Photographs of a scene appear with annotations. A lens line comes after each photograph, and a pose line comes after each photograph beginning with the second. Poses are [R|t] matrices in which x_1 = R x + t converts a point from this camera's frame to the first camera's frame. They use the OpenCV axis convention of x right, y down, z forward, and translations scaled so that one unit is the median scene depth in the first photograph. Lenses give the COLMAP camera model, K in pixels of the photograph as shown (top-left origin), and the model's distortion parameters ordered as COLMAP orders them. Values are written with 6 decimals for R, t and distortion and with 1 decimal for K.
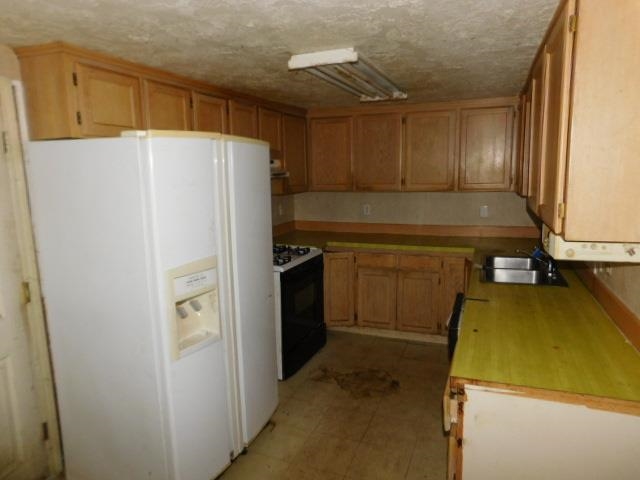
lens RADIAL K [[433.6, 0, 320.0], [0, 433.6, 240.0], [0, 0, 1]] dist [0.001580, 0.004965]
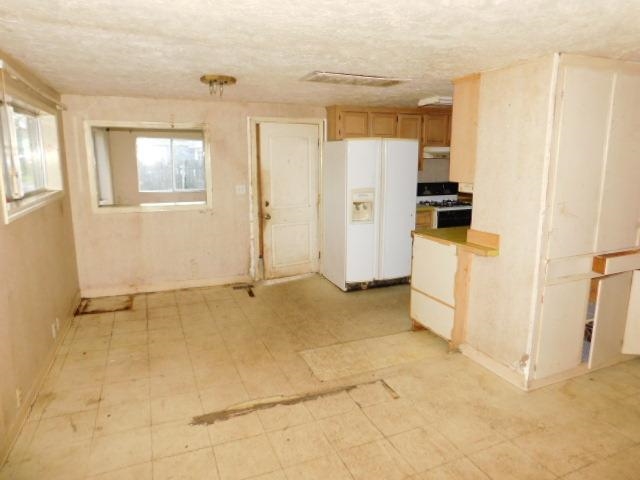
lens RADIAL K [[418.9, 0, 322.3], [0, 418.9, 233.8], [0, 0, 1]] dist [-0.005140, -0.000278]
pose [[0.700510, 0.149258, -0.697859, 1.182069], [-0.125675, 0.988402, 0.085248, 0.122587], [0.702489, 0.027986, 0.711144, -0.833140]]
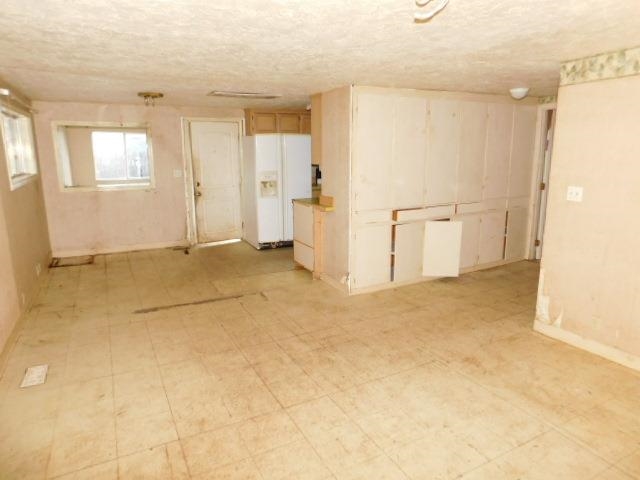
lens RADIAL K [[433.6, 0, 320.0], [0, 433.6, 240.0], [0, 0, 1]] dist [0.001580, 0.004965]
pose [[0.743738, 0.158104, -0.649506, 2.113340], [-0.116081, 0.987412, 0.107435, 0.154316], [0.658316, -0.004508, 0.752729, -1.196133]]
